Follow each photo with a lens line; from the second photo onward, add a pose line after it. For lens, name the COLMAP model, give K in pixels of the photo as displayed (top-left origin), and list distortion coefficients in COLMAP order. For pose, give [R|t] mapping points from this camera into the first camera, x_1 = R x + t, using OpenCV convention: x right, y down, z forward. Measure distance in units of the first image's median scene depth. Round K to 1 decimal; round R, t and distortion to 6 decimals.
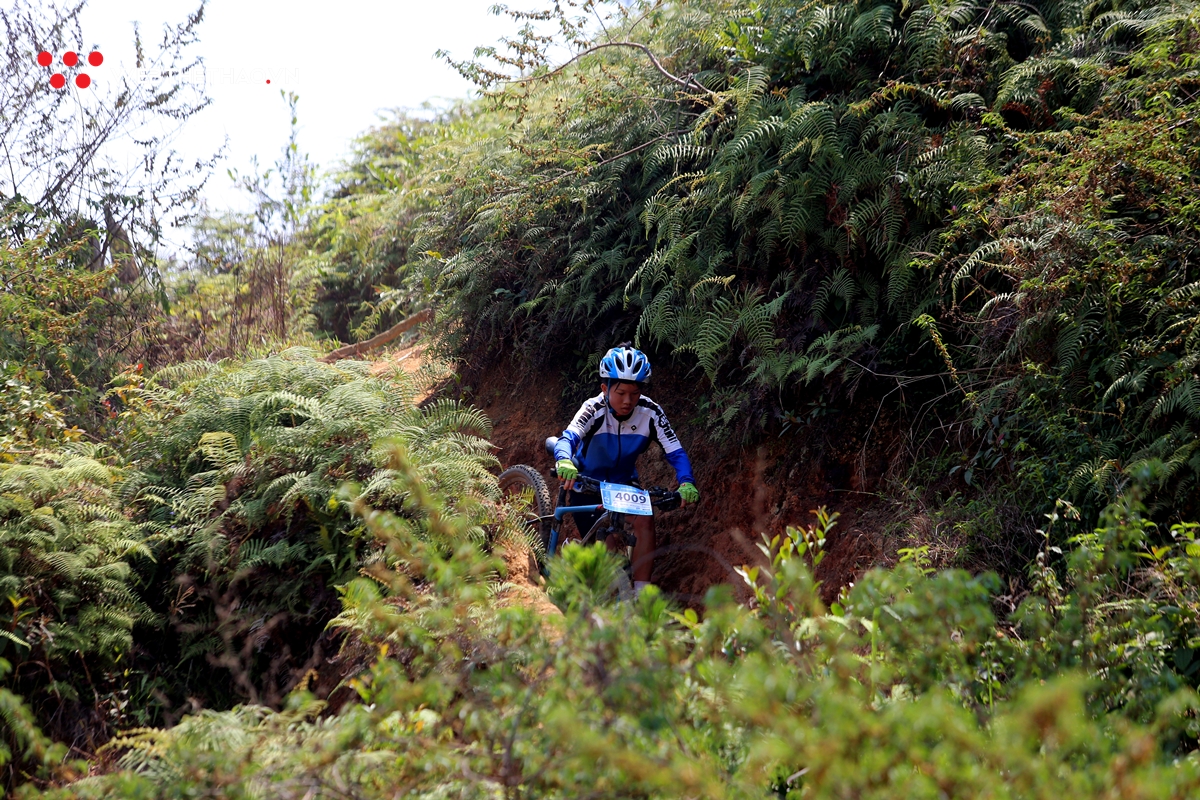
lens RADIAL K [[6425.5, 0, 600.0], [0, 6425.5, 400.0], [0, 0, 1]] dist [1.738109, -4.953890]
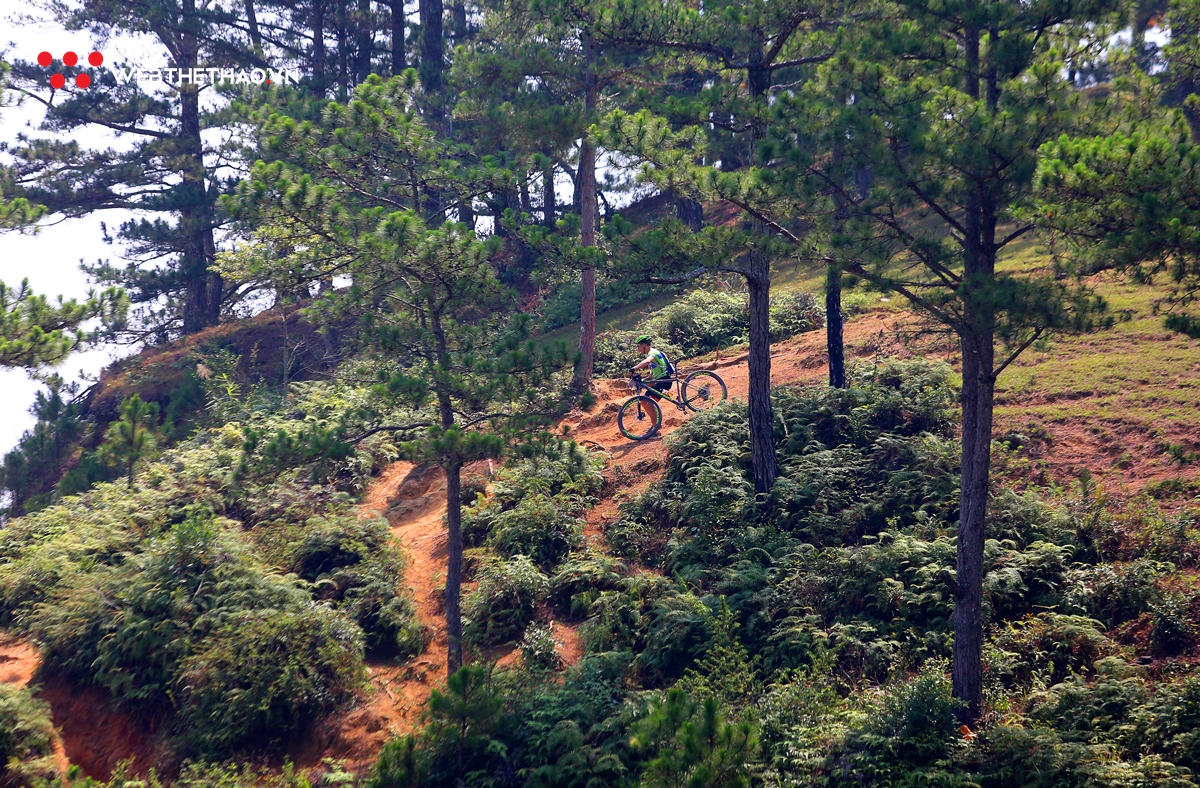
lens RADIAL K [[7075.0, 0, 600.0], [0, 7075.0, 394.0], [0, 0, 1]] dist [2.453234, -4.004567]
pose [[0.997382, 0.033903, 0.063869, 0.026821], [-0.037272, 0.997935, 0.052317, -0.403006], [-0.061963, -0.054560, 0.996586, -3.115780]]
